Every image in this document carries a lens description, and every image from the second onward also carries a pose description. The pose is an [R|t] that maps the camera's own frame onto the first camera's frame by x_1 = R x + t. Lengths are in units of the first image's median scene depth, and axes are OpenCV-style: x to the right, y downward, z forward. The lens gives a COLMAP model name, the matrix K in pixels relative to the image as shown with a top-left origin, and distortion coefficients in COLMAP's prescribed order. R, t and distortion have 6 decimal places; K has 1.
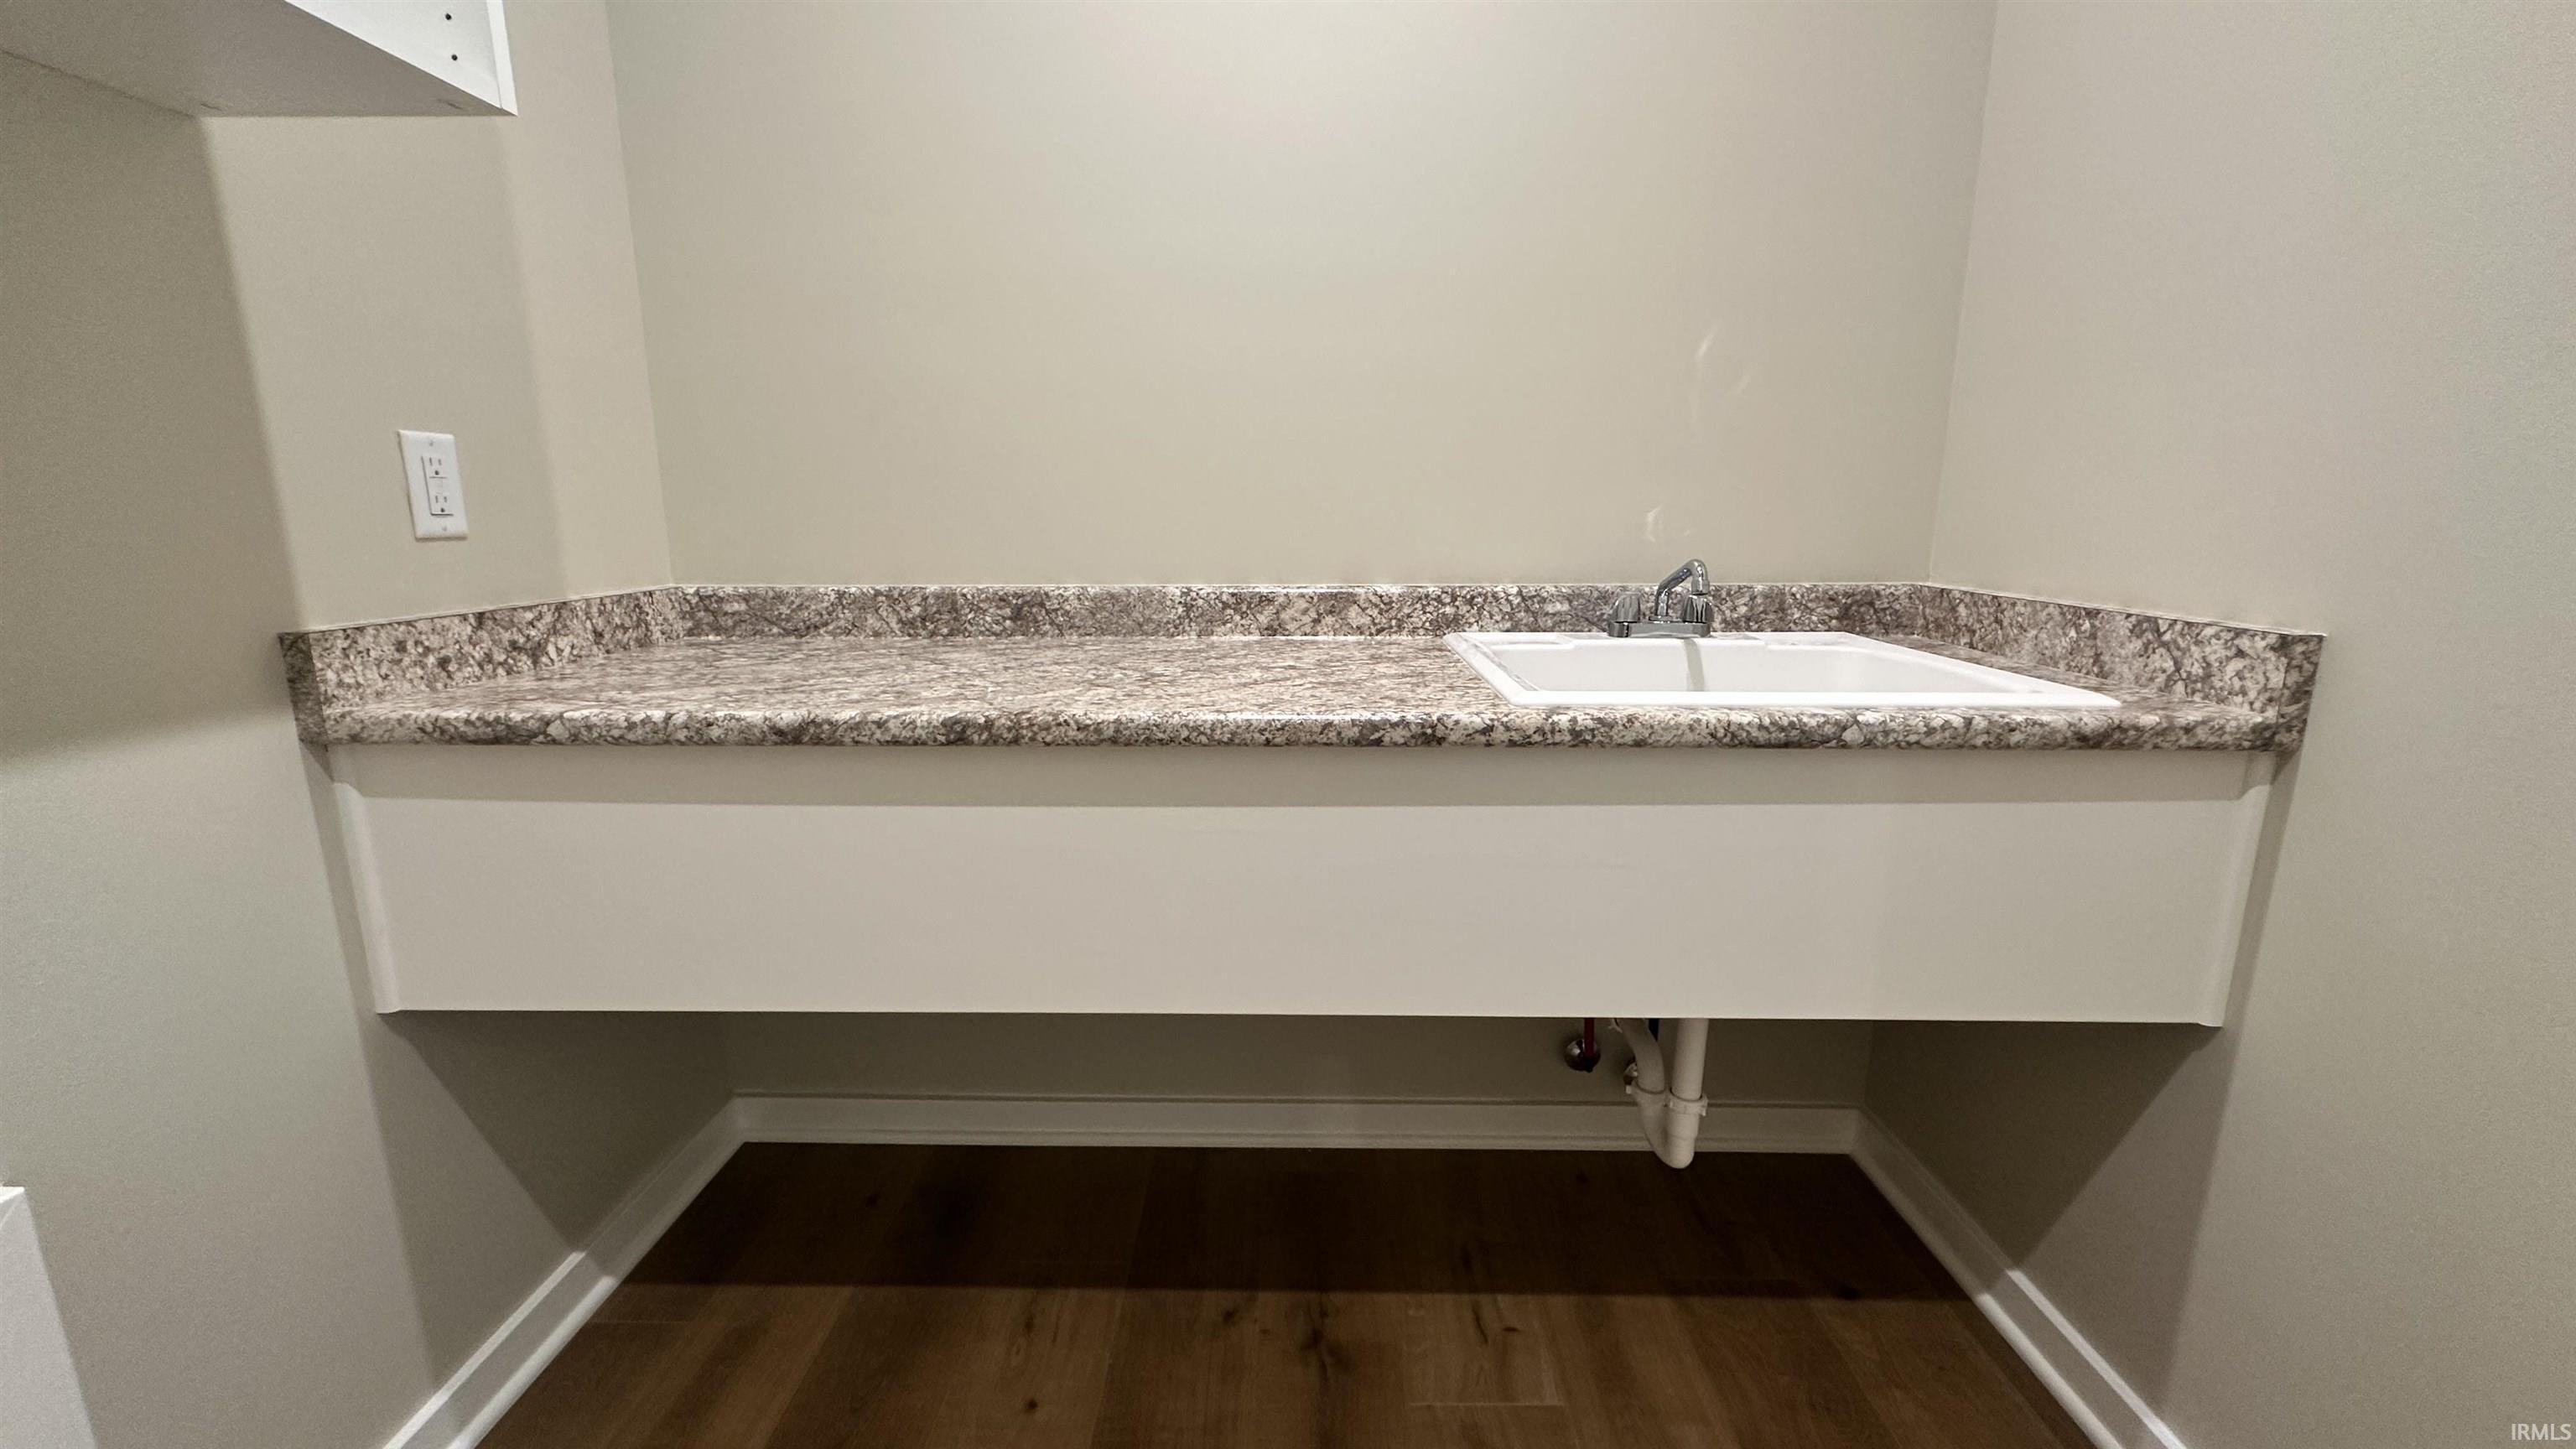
lens RADIAL K [[1027.3, 0, 1287.7], [0, 1027.3, 718.6], [0, 0, 1]] dist [-0.005690, 0.001387]
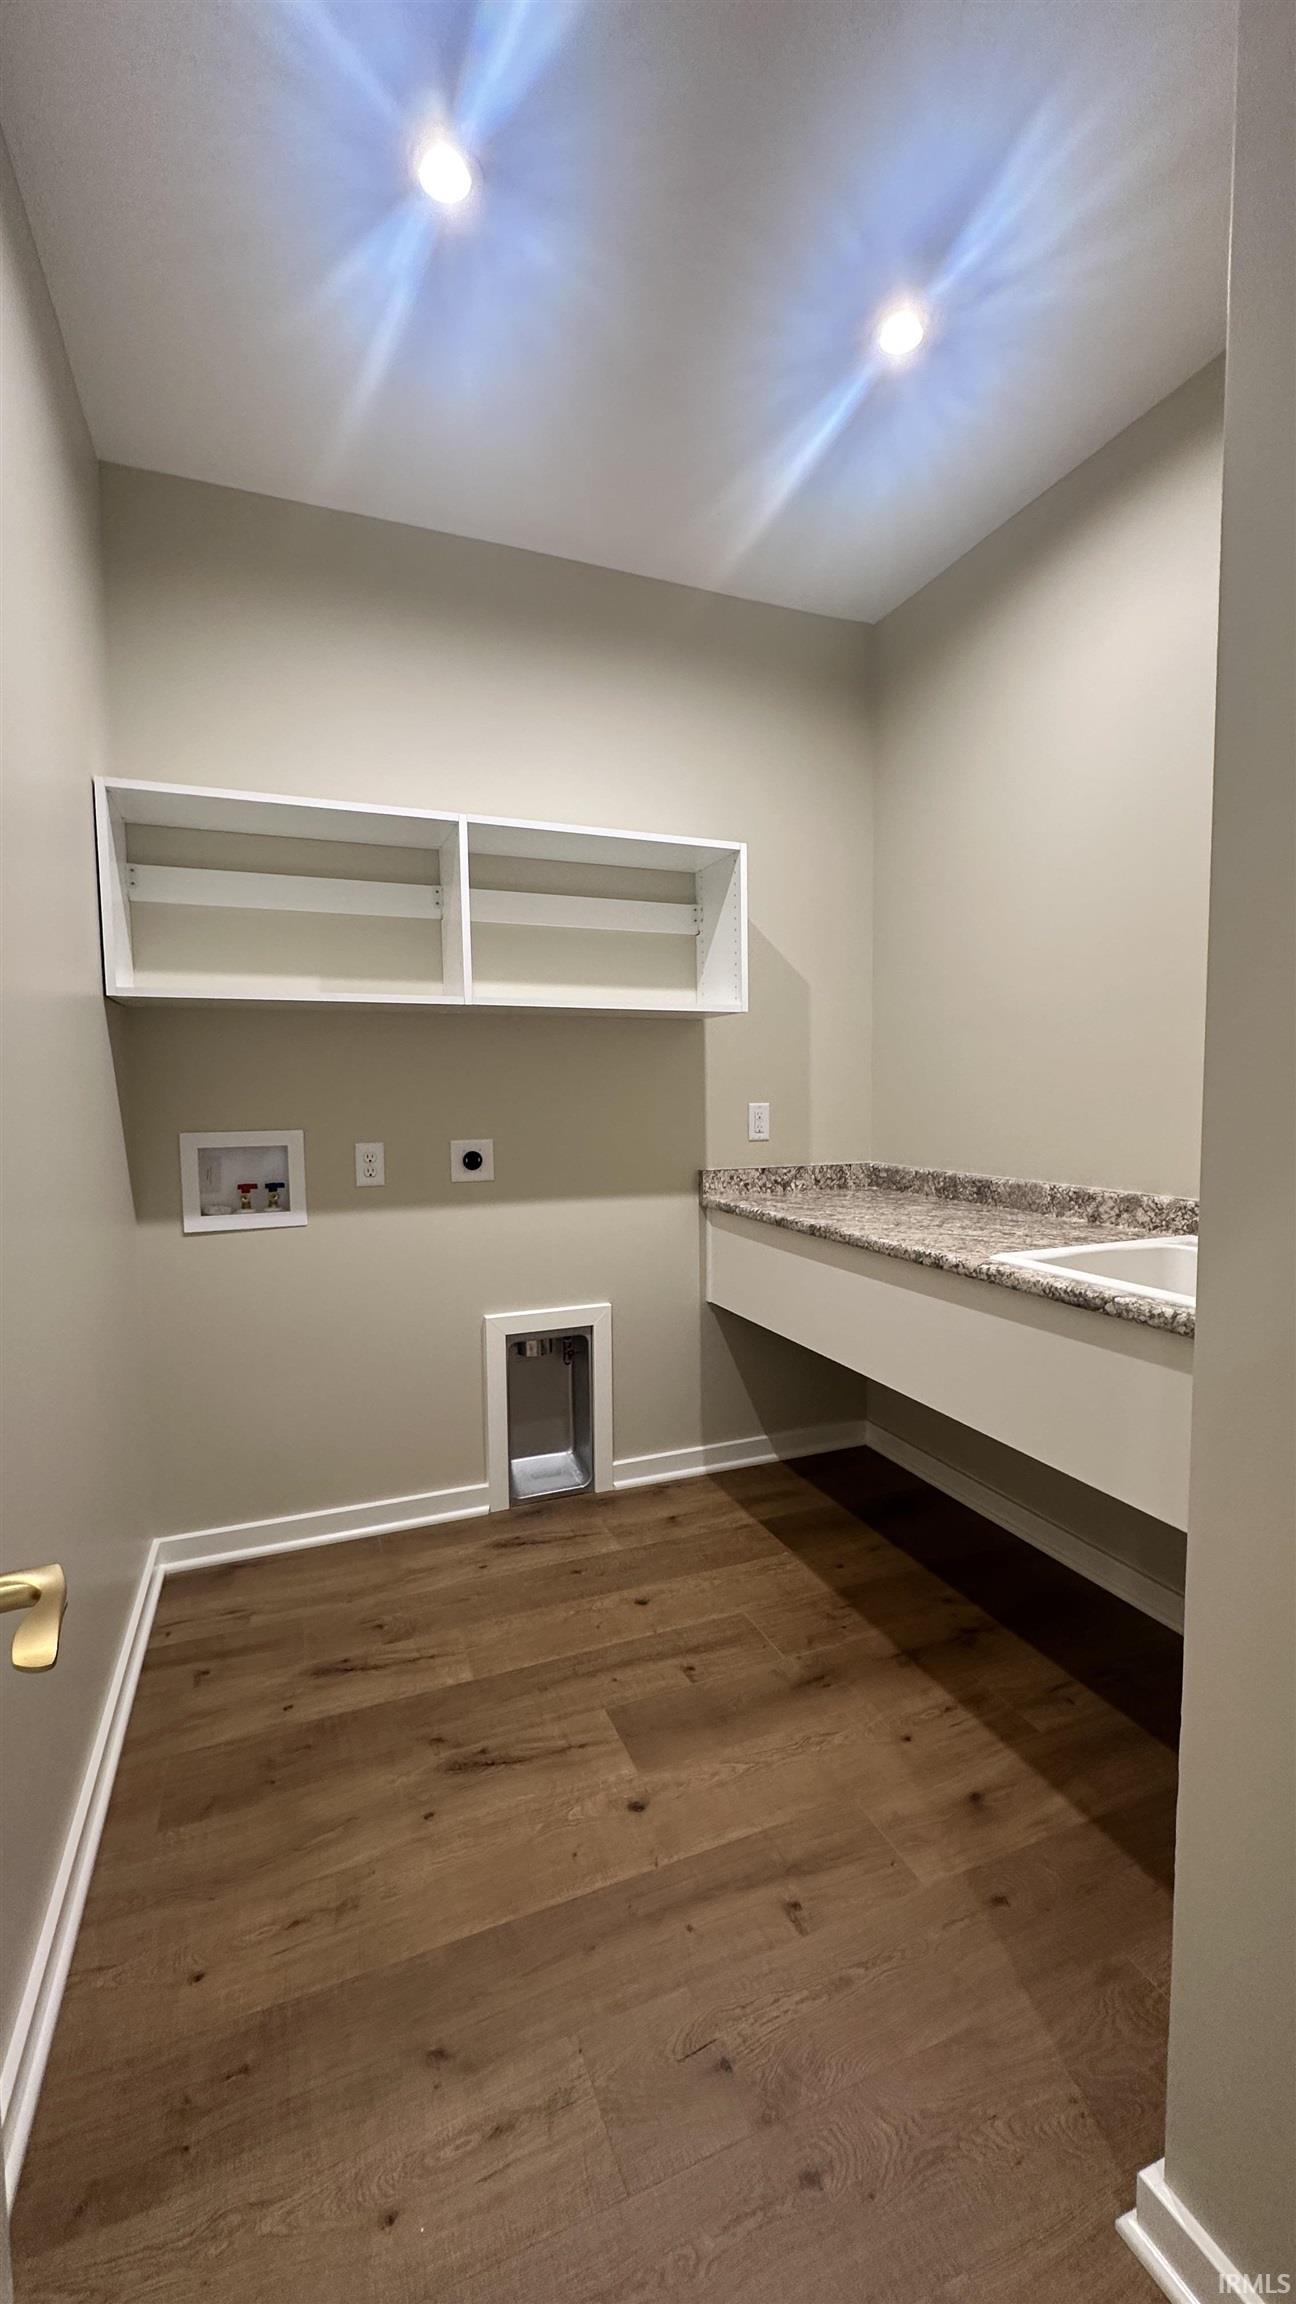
lens RADIAL K [[918.8, 0, 641.6], [0, 918.8, 1153.0], [0, 0, 1]] dist [-0.005690, 0.001387]
pose [[0.375210, 0.060113, -0.924989, 1.109751], [-0.175099, 0.984526, -0.007045, -0.058415], [0.910251, 0.164608, 0.379929, -0.180344]]
